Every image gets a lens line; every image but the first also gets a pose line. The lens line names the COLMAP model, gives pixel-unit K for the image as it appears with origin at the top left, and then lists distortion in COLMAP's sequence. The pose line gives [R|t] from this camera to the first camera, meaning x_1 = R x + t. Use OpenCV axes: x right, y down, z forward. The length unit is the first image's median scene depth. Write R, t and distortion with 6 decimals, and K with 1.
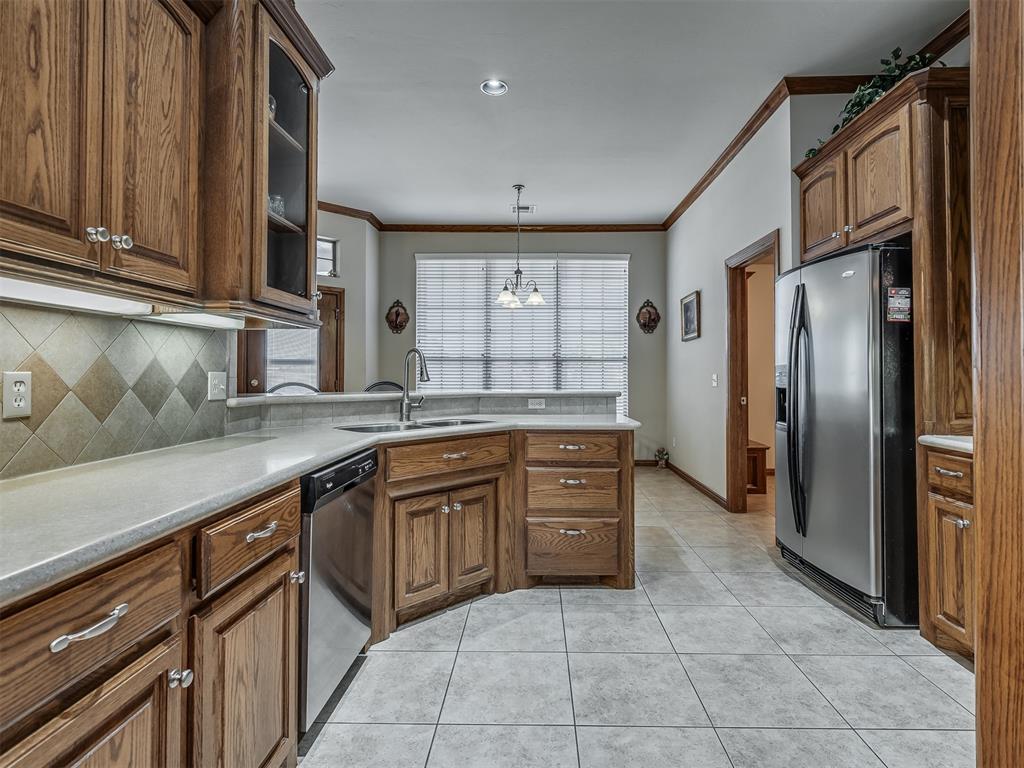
lens RADIAL K [[533.1, 0, 520.2], [0, 533.1, 366.7], [0, 0, 1]] dist [-0.004708, -0.002342]
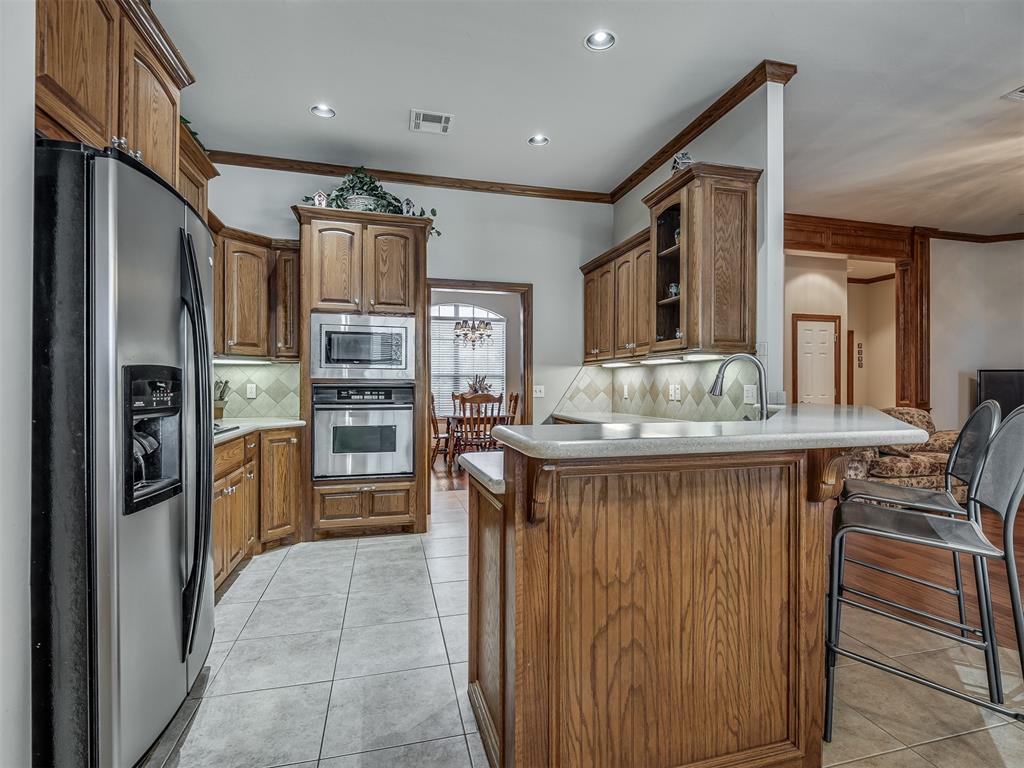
lens RADIAL K [[533.1, 0, 514.3], [0, 533.1, 386.3], [0, 0, 1]] dist [-0.004708, -0.002342]
pose [[-0.968719, -0.003824, -0.248132, 0.352402], [-0.001489, 0.999953, -0.009596, 0.022163], [0.248157, -0.008926, -0.968679, 1.819568]]
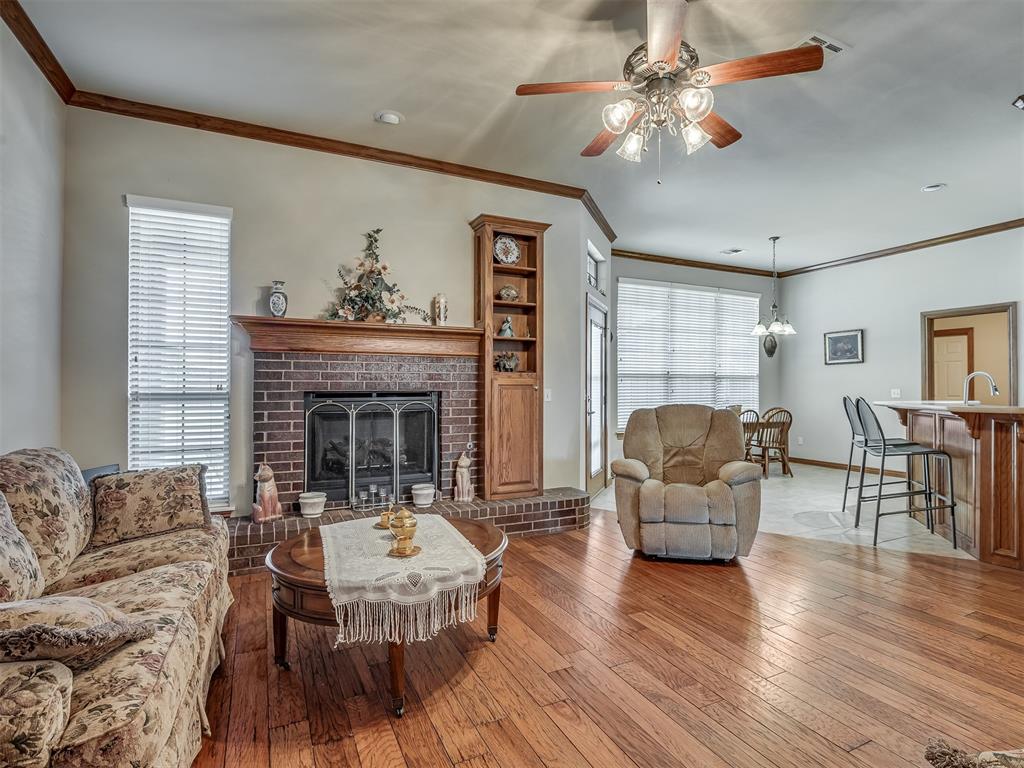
lens RADIAL K [[533.1, 0, 513.4], [0, 533.1, 385.3], [0, 0, 1]] dist [-0.004708, -0.002342]
pose [[0.893543, 0.001702, 0.448975, -2.155443], [-0.005654, 0.999956, 0.007461, -0.001595], [-0.448943, -0.009205, 0.893513, 0.322598]]
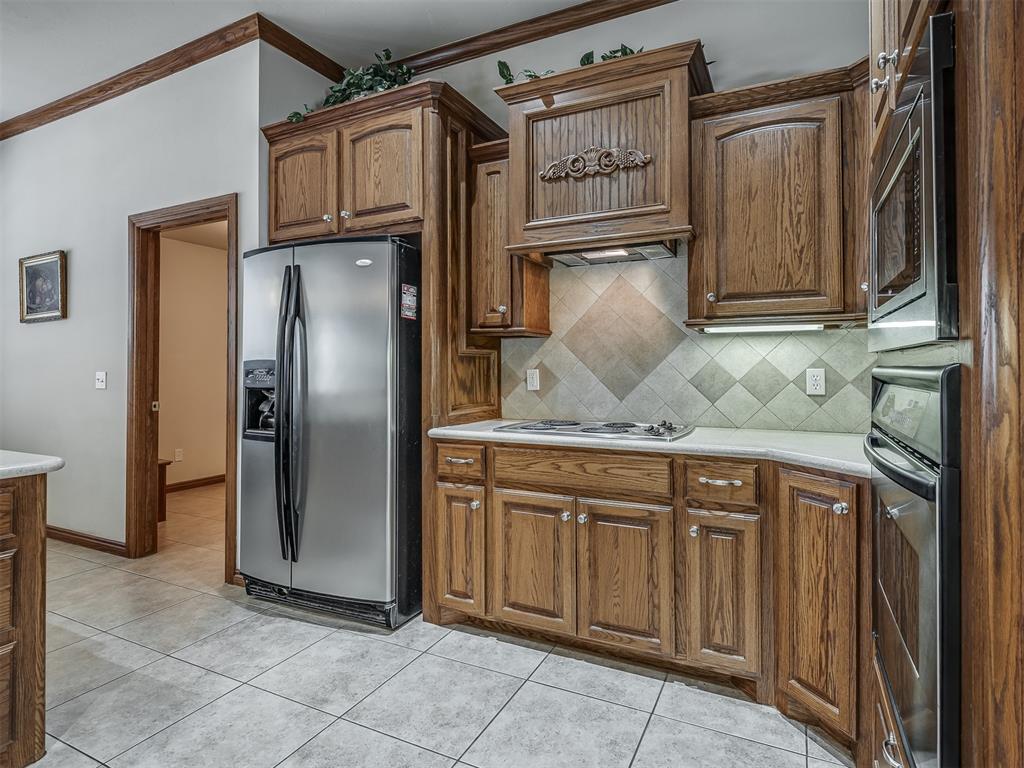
lens RADIAL K [[533.1, 0, 546.3], [0, 533.1, 360.1], [0, 0, 1]] dist [-0.004708, -0.002342]
pose [[0.394961, 0.009432, 0.918650, -0.101217], [-0.006232, 0.999952, -0.007587, 0.000313], [-0.918677, -0.002729, 0.395000, 0.320672]]
